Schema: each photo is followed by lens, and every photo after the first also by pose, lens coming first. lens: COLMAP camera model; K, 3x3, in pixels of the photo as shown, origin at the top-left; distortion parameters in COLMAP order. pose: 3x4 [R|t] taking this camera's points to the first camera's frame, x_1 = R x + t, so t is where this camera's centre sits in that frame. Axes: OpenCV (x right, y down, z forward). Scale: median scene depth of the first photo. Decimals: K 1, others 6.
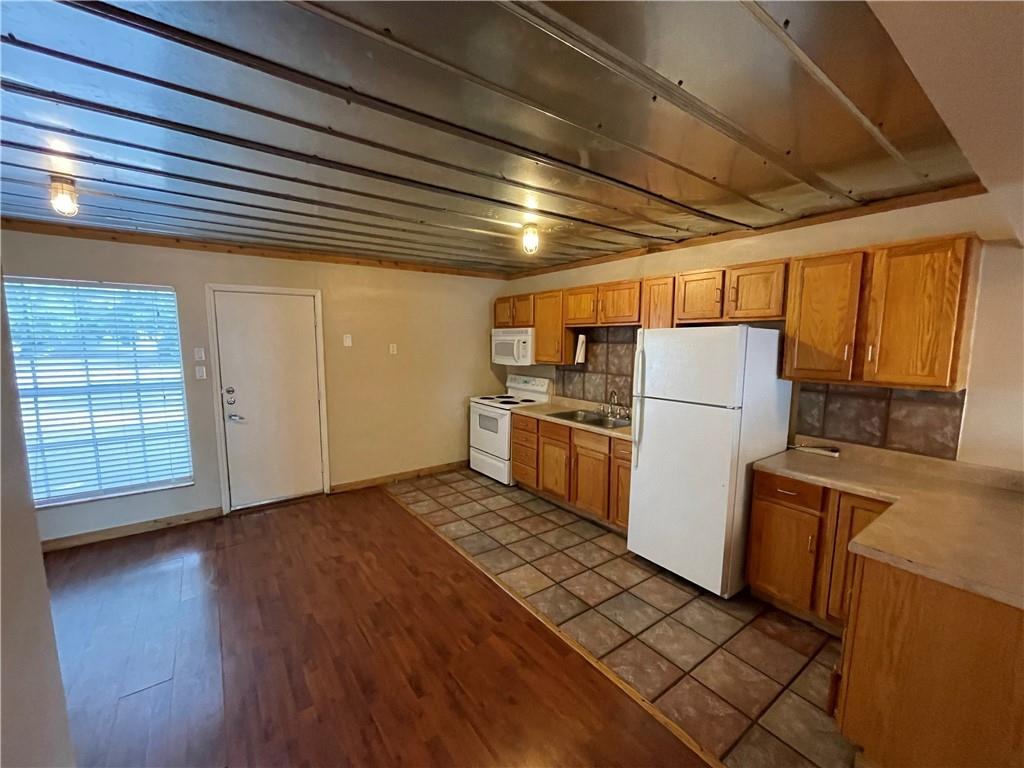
lens RADIAL K [[417.4, 0, 509.2], [0, 417.4, 385.6], [0, 0, 1]] dist [-0.000024, 0.000101]
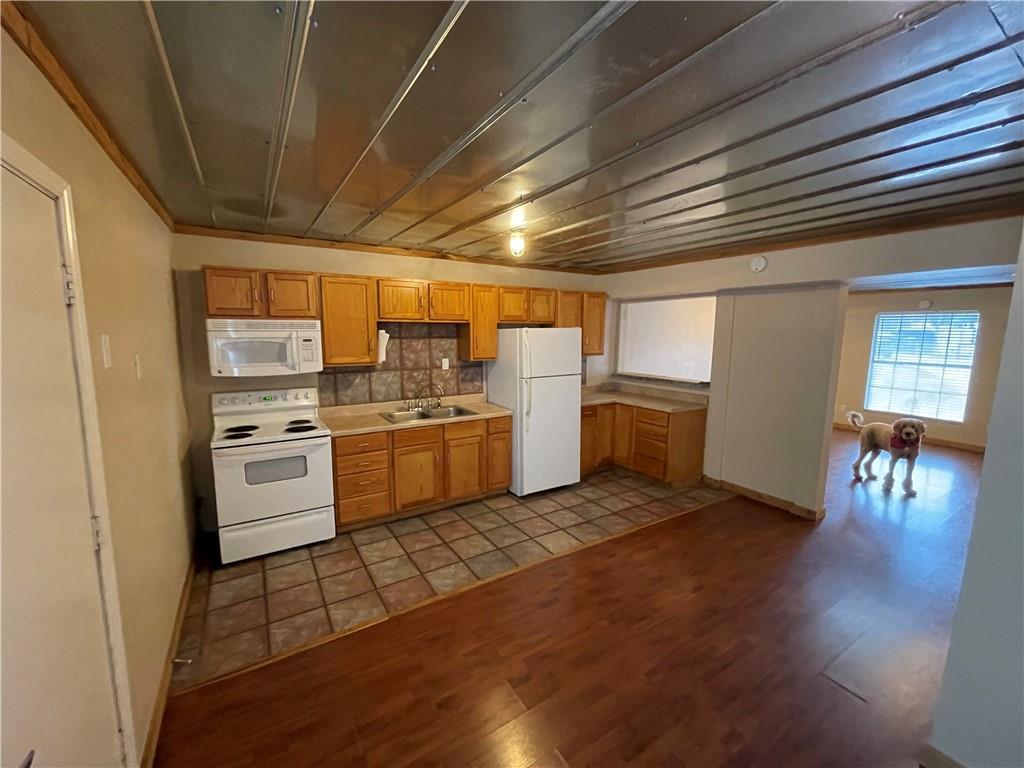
lens RADIAL K [[417.4, 0, 507.0], [0, 417.4, 386.4], [0, 0, 1]] dist [-0.000024, 0.000101]
pose [[0.076989, -0.139129, 0.987277, -0.758355], [0.105791, 0.985766, 0.130666, -0.096811], [-0.991404, 0.094385, 0.090611, 0.700909]]
